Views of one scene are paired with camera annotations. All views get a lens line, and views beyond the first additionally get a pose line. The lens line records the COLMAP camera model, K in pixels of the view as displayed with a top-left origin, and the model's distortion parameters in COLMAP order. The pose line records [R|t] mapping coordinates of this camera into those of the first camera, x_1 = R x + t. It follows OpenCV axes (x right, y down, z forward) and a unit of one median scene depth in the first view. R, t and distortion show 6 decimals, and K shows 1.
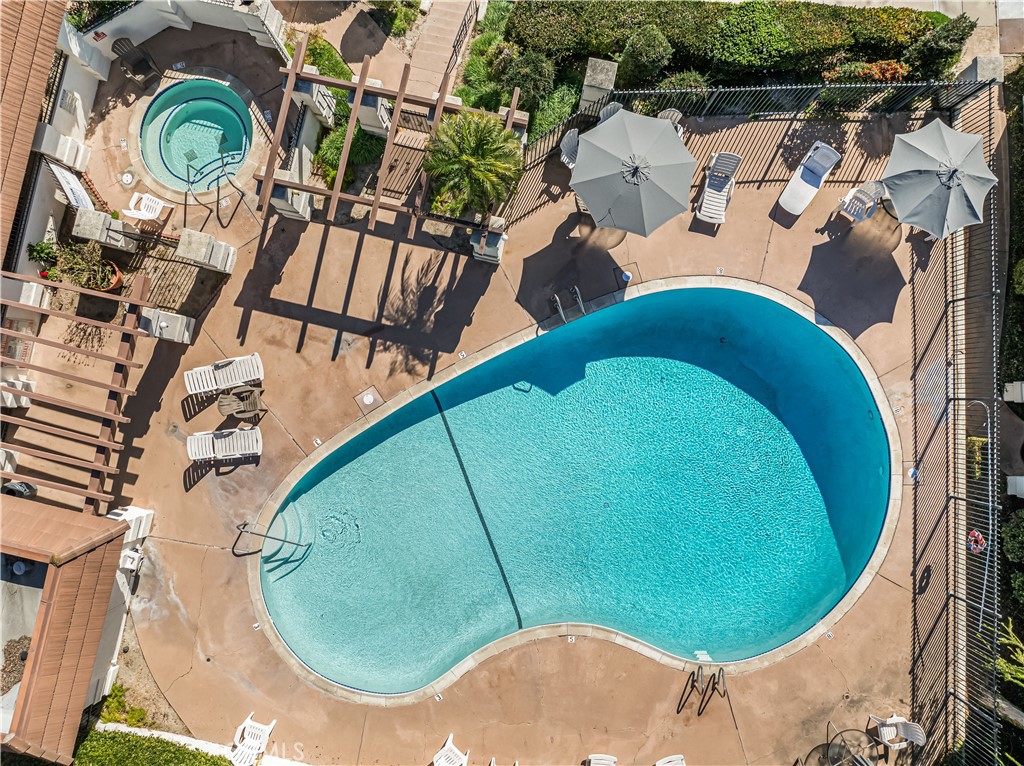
lens RADIAL K [[707.3, 0, 514.7], [0, 707.3, 380.9], [0, 0, 1]] dist [-0.058291, 0.027383]
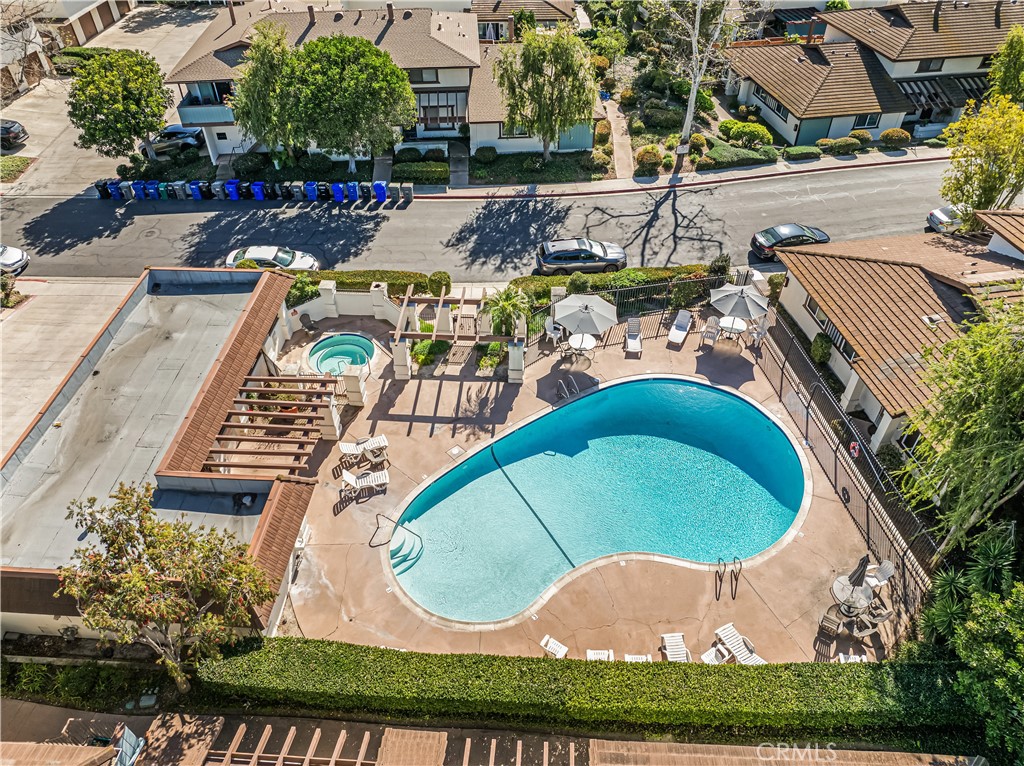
lens RADIAL K [[707.3, 0, 508.7], [0, 707.3, 382.0], [0, 0, 1]] dist [-0.058291, 0.027383]
pose [[0.987552, -0.113663, 0.108727, -0.243719], [0.157206, 0.690365, -0.706175, 1.044346], [0.005205, 0.714477, 0.699640, -0.205567]]
